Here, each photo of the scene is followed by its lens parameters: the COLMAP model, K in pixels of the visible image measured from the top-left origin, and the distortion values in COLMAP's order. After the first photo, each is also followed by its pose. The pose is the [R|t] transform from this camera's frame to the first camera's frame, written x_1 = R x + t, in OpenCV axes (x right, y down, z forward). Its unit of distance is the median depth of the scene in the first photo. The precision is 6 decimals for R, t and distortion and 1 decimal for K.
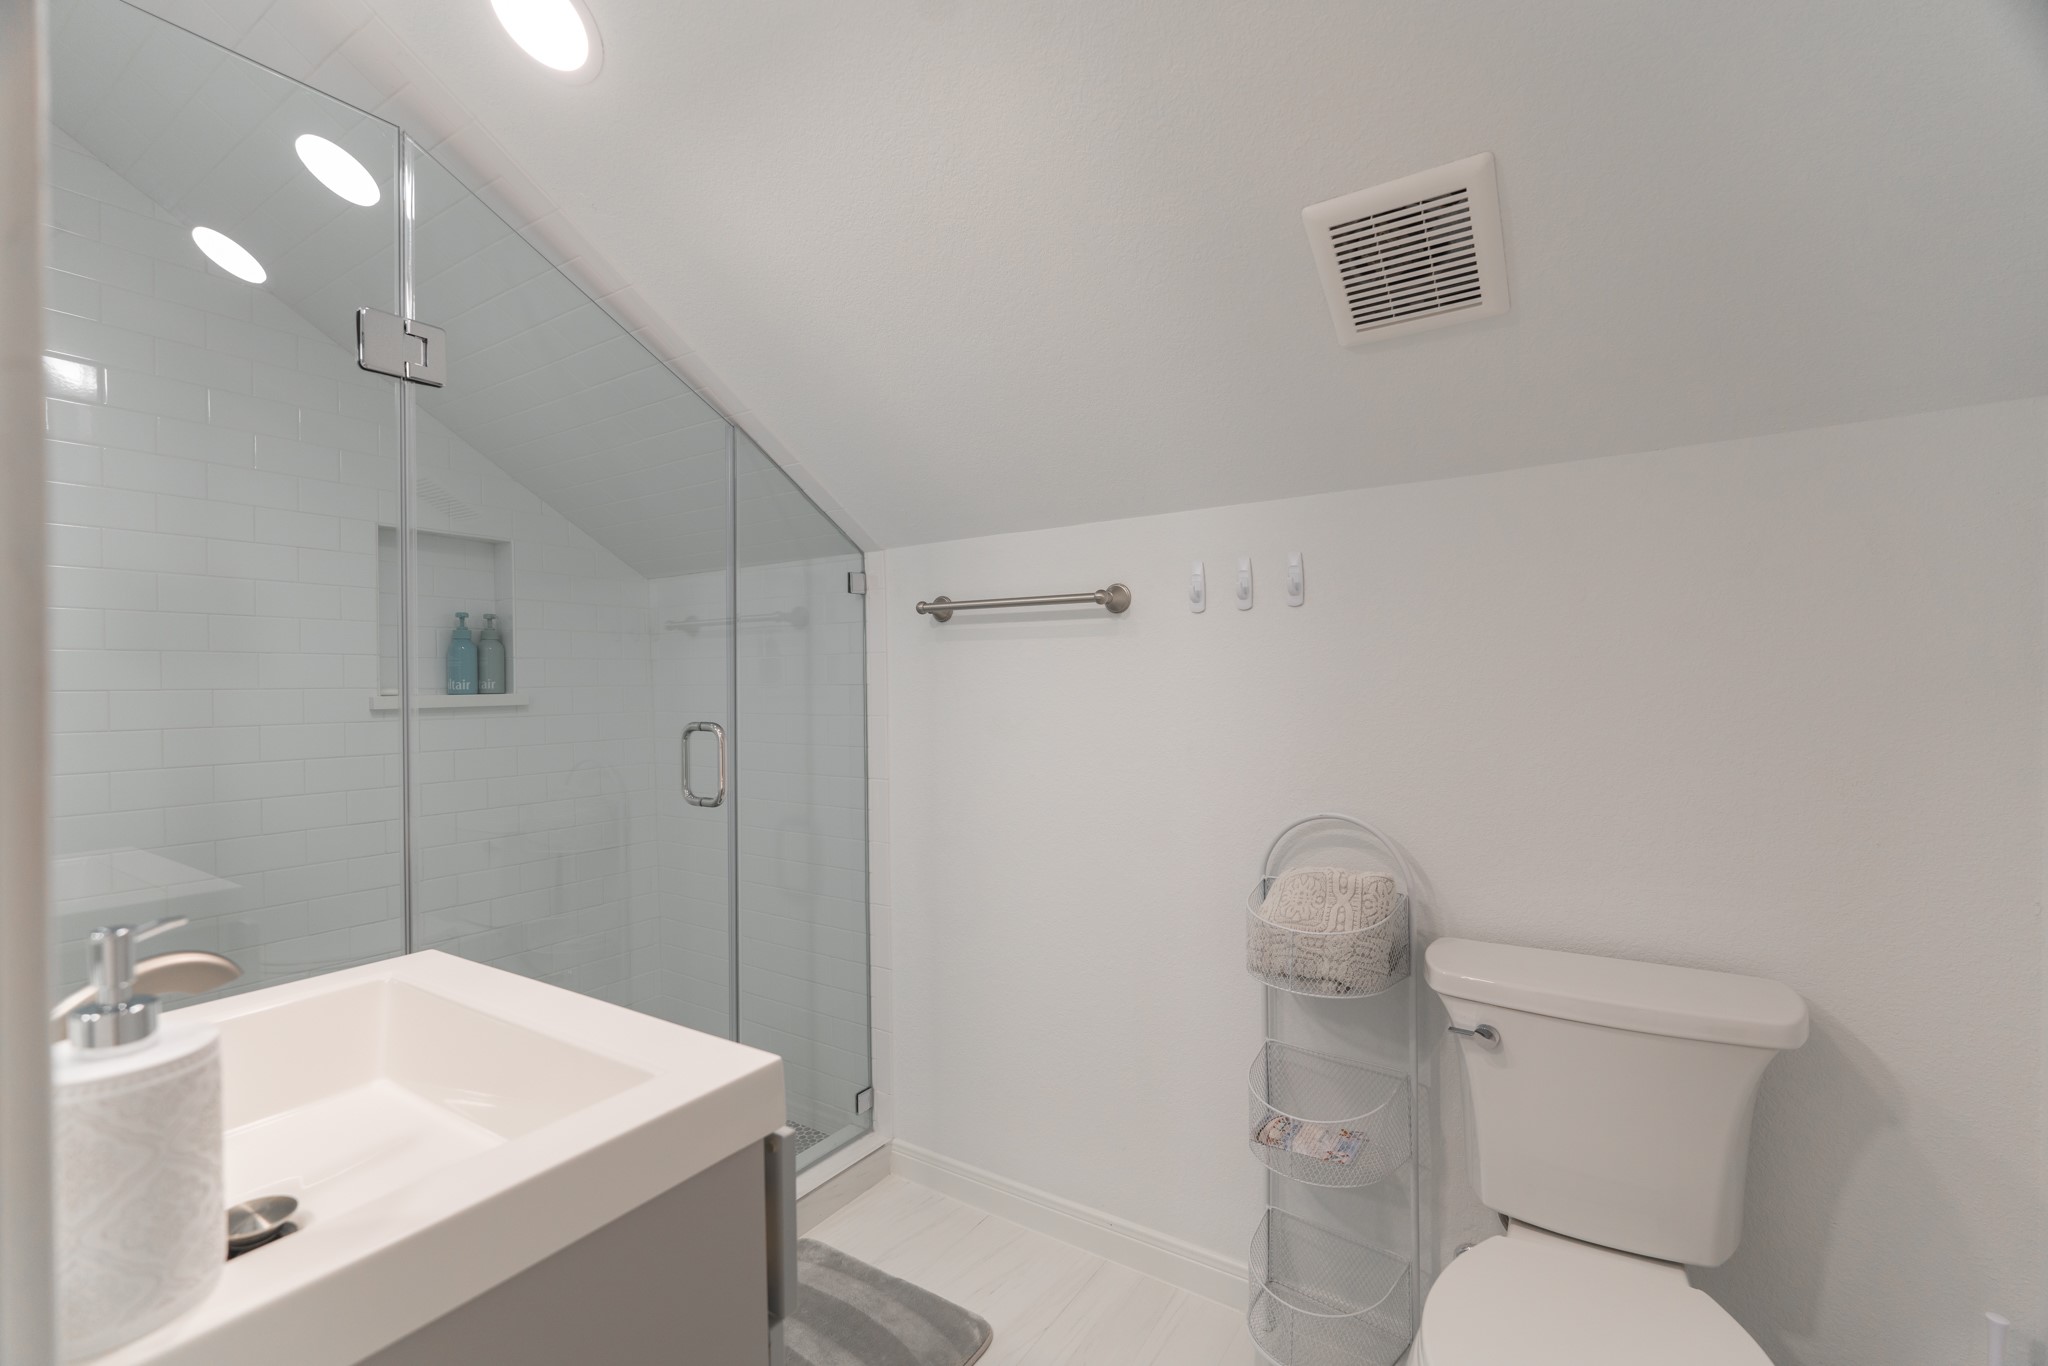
lens RADIAL K [[911.5, 0, 1019.9], [0, 911.5, 684.9], [0, 0, 1]] dist [-0.008164, -0.000096]
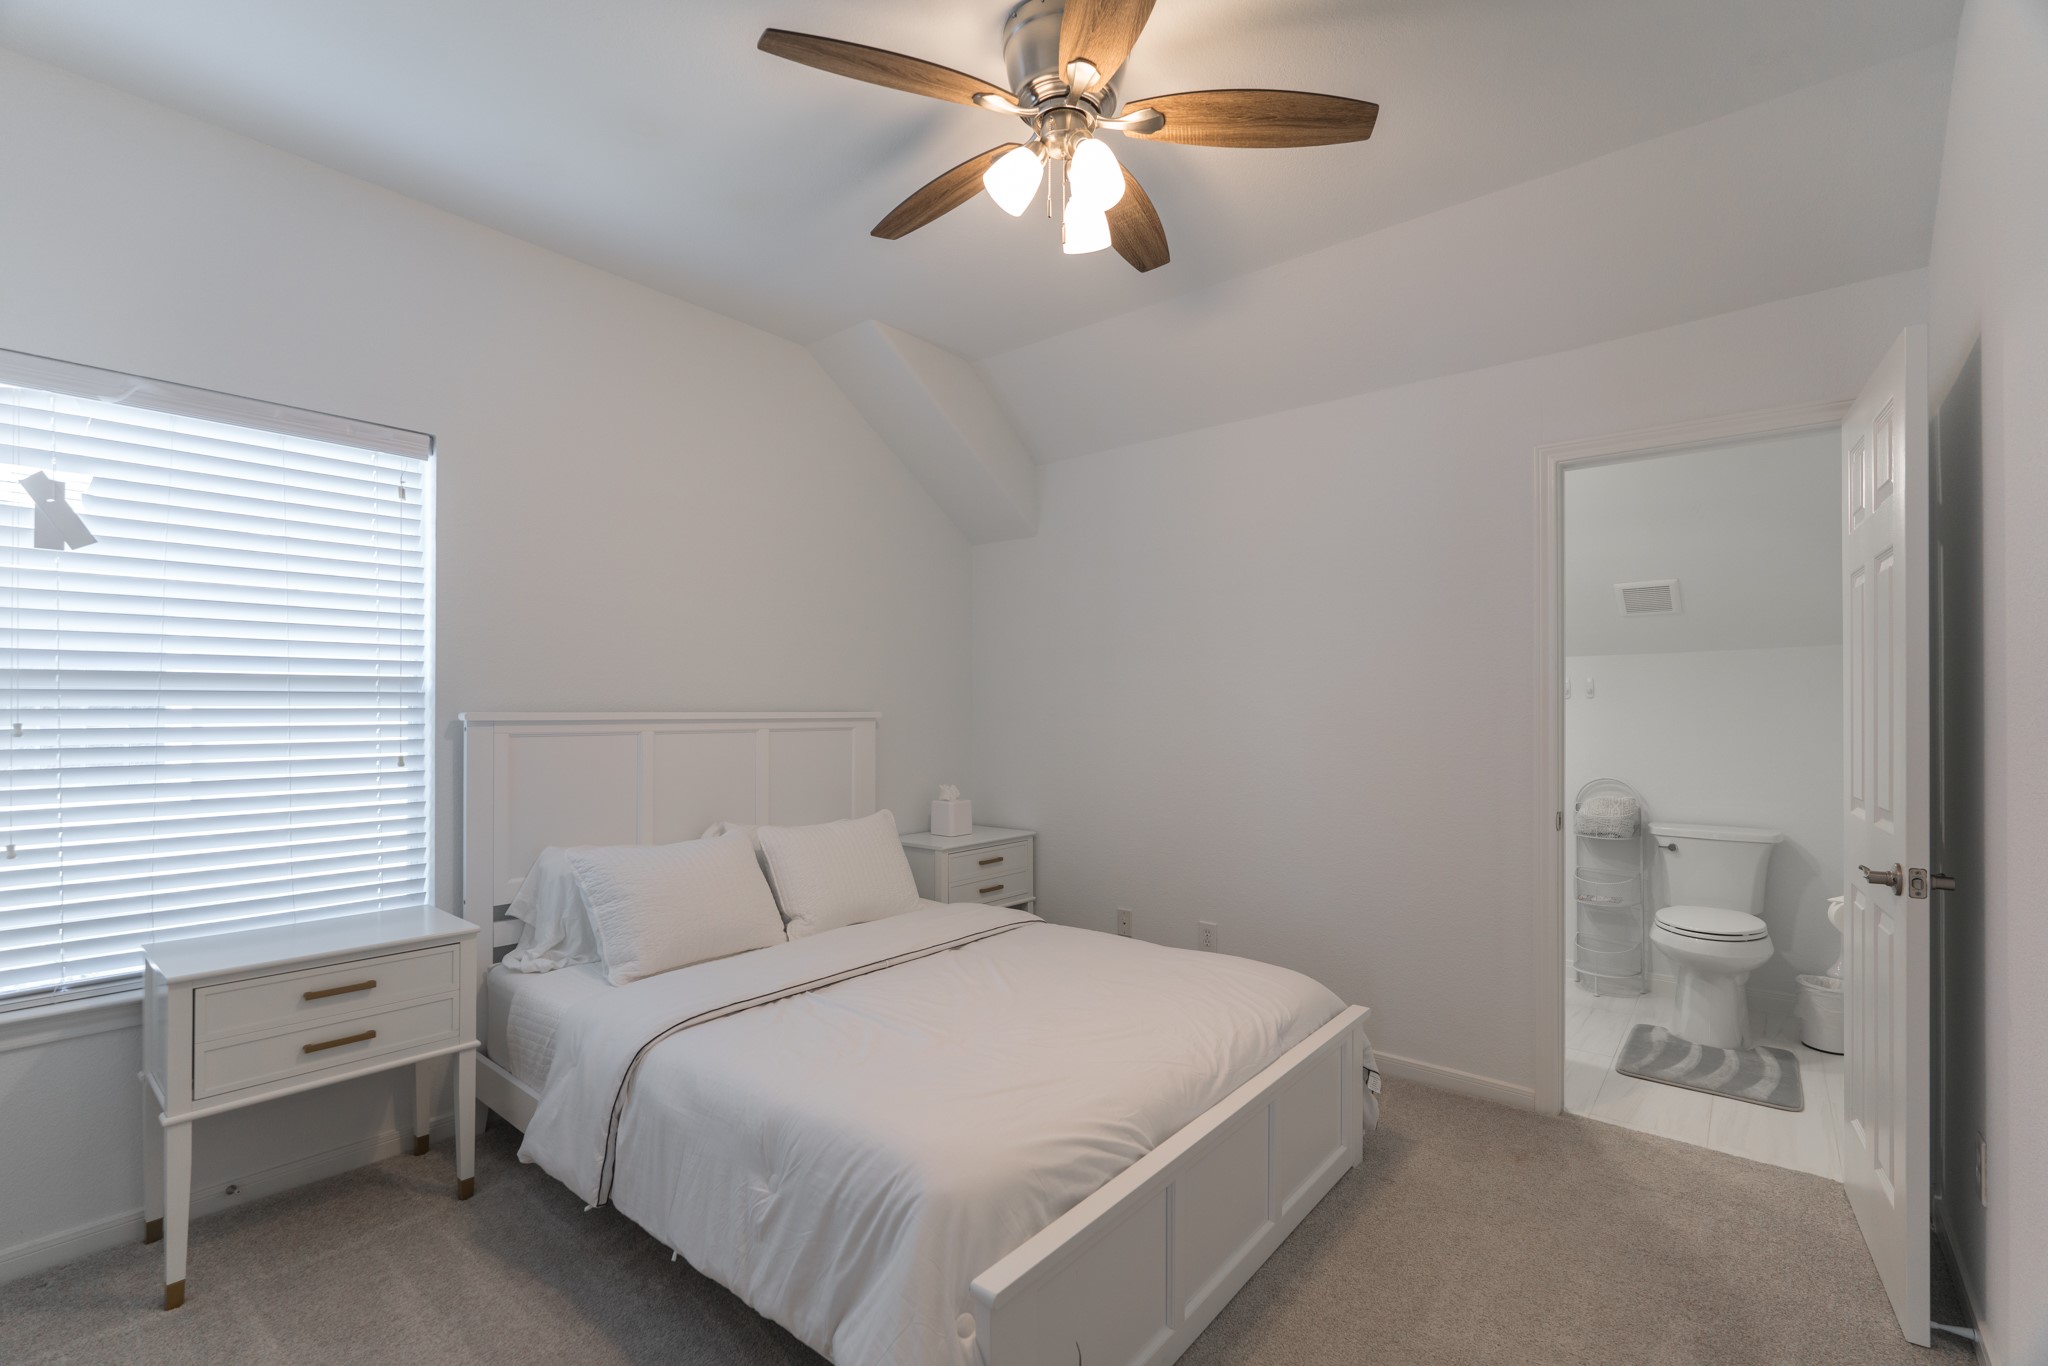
lens RADIAL K [[911.5, 0, 1023.2], [0, 911.5, 697.5], [0, 0, 1]] dist [-0.008164, -0.000096]
pose [[0.992765, 0.010908, -0.119578, -1.153234], [-0.012283, 0.999866, -0.010775, -0.047839], [0.119445, 0.012166, 0.992766, -2.045811]]
